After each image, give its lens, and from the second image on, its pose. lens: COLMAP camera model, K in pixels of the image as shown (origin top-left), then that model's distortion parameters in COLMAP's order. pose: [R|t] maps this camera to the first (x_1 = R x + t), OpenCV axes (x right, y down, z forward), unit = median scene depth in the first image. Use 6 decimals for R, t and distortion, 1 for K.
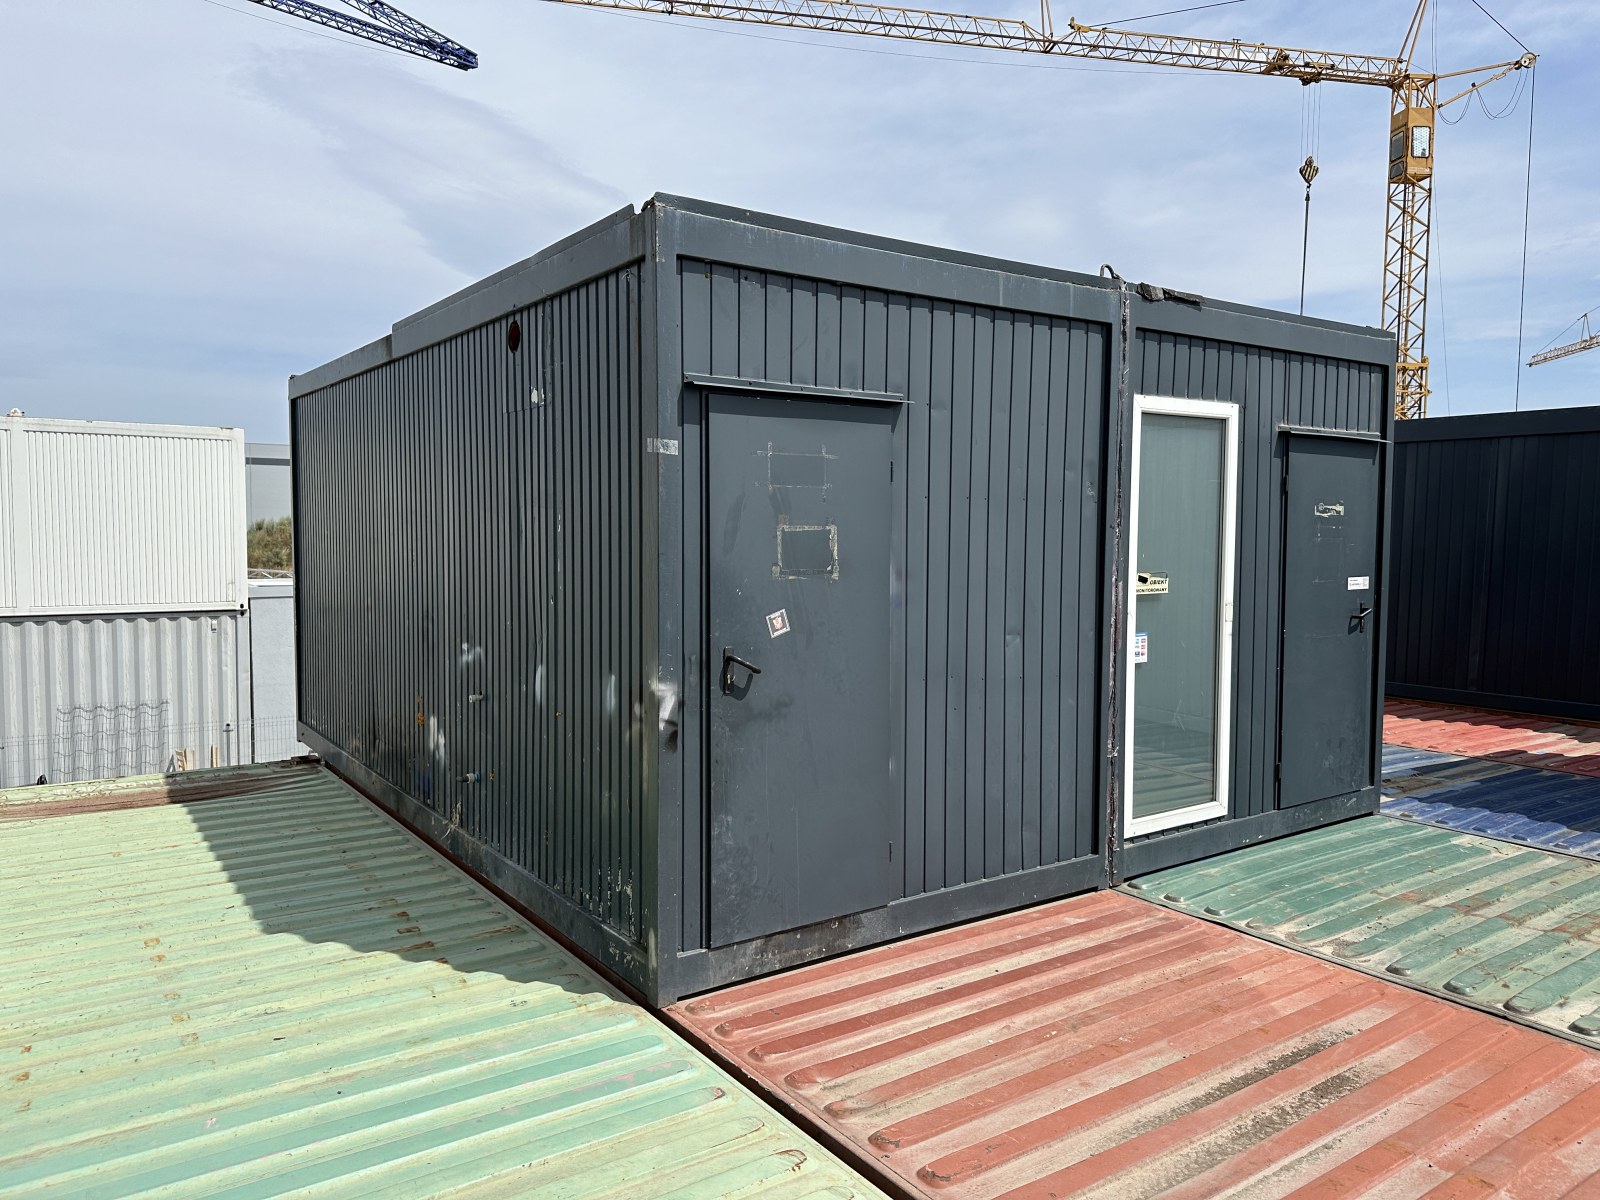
lens RADIAL K [[1160.9, 0, 824.4], [0, 1160.9, 597.7], [0, 0, 1]] dist [0.050613, -0.060569]
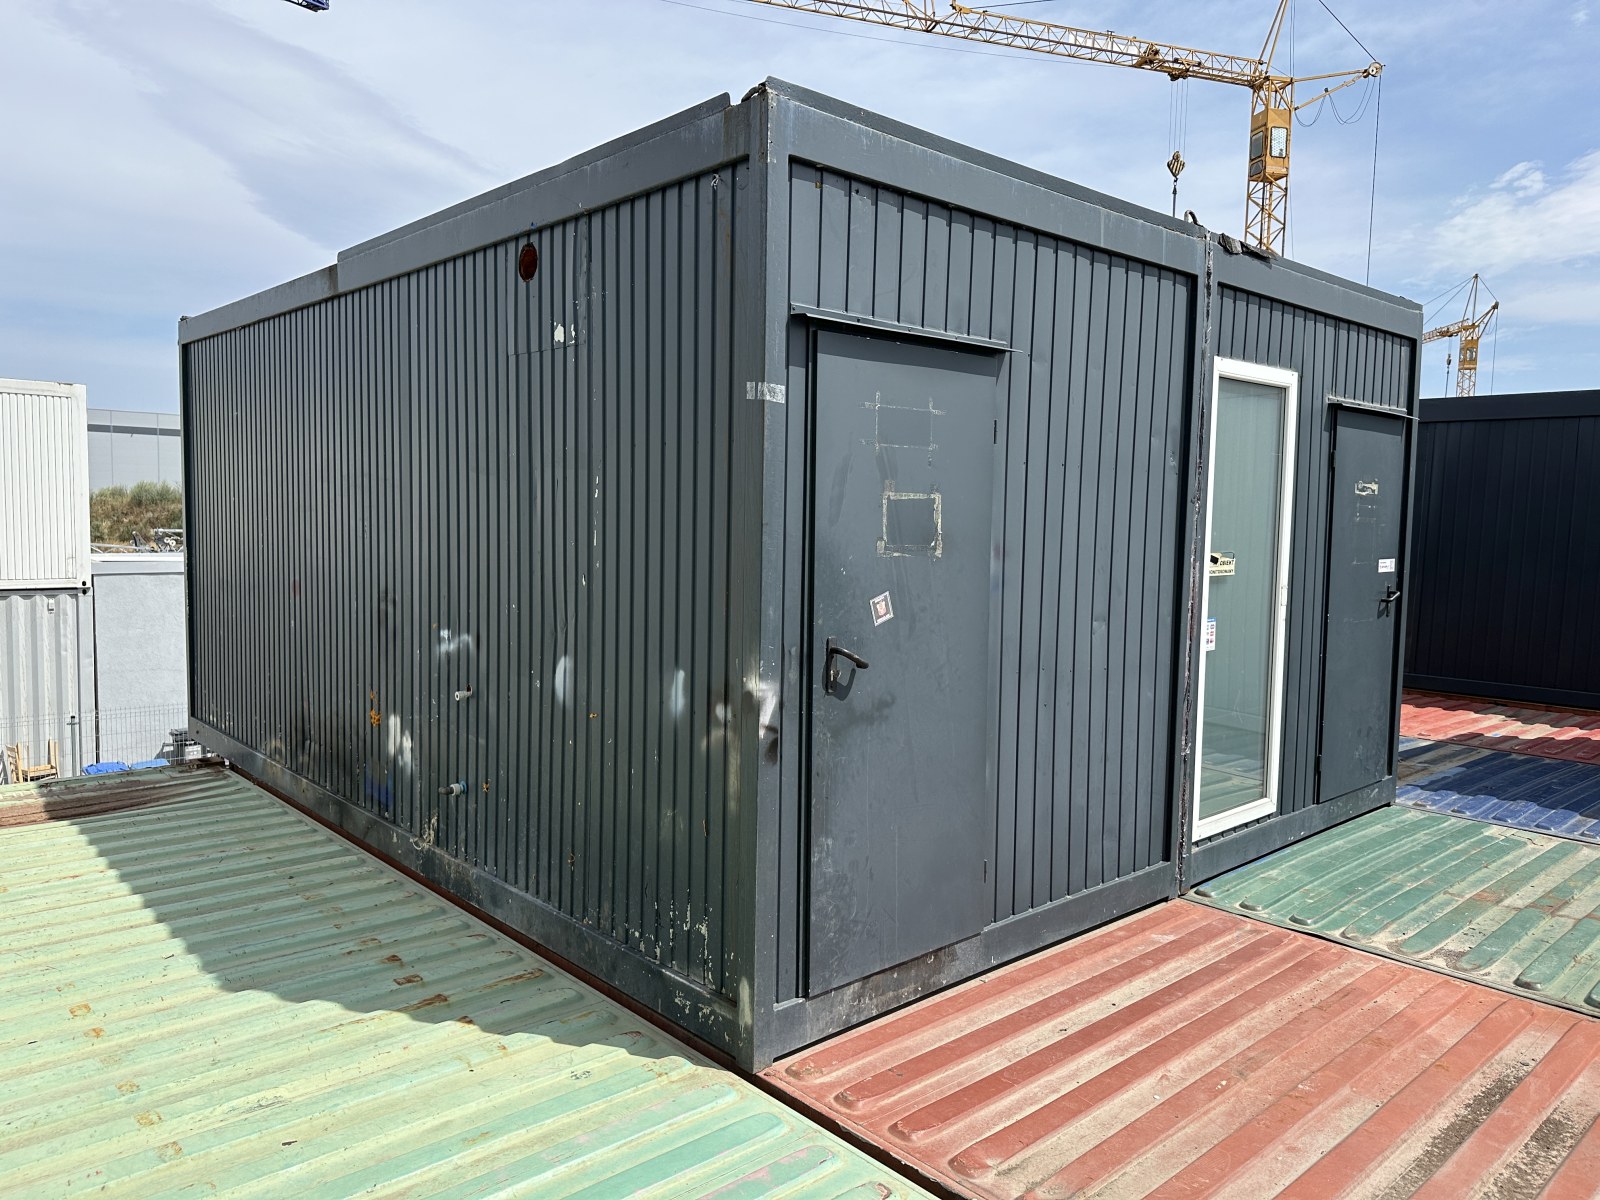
lens RADIAL K [[1143.0, 0, 802.3], [0, 1143.0, 595.9], [0, 0, 1]] dist [0.025955, -0.026152]
pose [[0.991822, 0.003063, 0.127589, -0.170336], [-0.005091, 0.999866, 0.015571, 0.000279], [-0.127524, -0.016093, 0.991705, 0.155887]]
